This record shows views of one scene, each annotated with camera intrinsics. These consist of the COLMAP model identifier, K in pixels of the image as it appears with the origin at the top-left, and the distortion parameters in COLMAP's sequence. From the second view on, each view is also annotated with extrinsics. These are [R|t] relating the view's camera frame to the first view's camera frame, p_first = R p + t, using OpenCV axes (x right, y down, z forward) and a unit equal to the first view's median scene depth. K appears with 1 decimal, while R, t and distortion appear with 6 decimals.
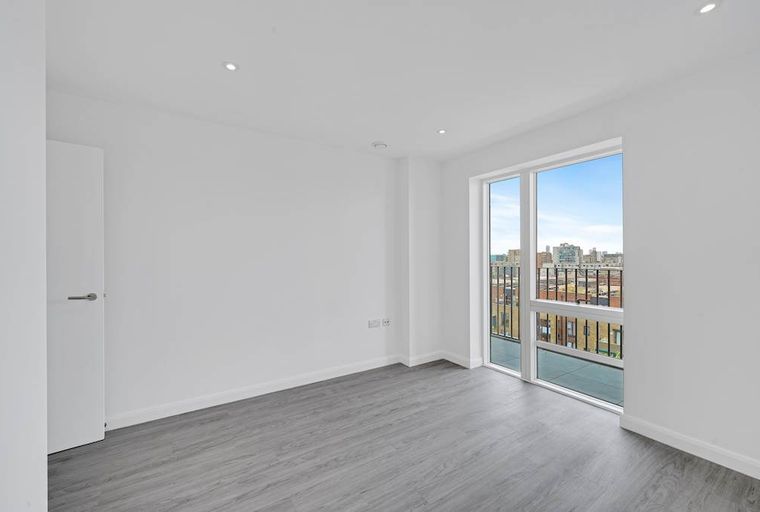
lens RADIAL K [[314.7, 0, 380.4], [0, 314.7, 258.1], [0, 0, 1]] dist [0.001431, -0.001162]
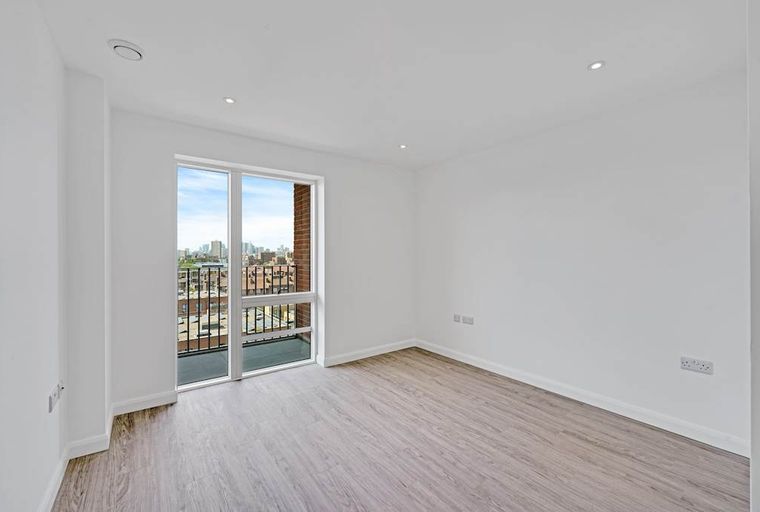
lens RADIAL K [[314.7, 0, 378.6], [0, 314.7, 259.9], [0, 0, 1]] dist [0.001431, -0.001162]
pose [[-0.070347, -0.010400, 0.997468, -0.582828], [0.006979, 0.999916, 0.010918, -0.000476], [-0.997498, 0.007730, -0.070269, 0.628585]]
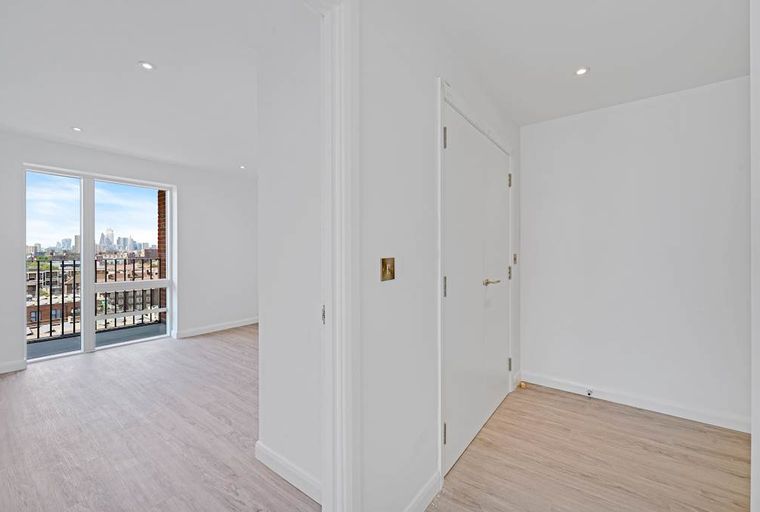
lens RADIAL K [[314.7, 0, 379.6], [0, 314.7, 257.3], [0, 0, 1]] dist [0.001431, -0.001162]
pose [[-0.343554, -0.009790, 0.939082, -1.061370], [0.006394, 0.999898, 0.012763, 0.020585], [-0.939111, 0.010390, -0.343457, 0.379295]]
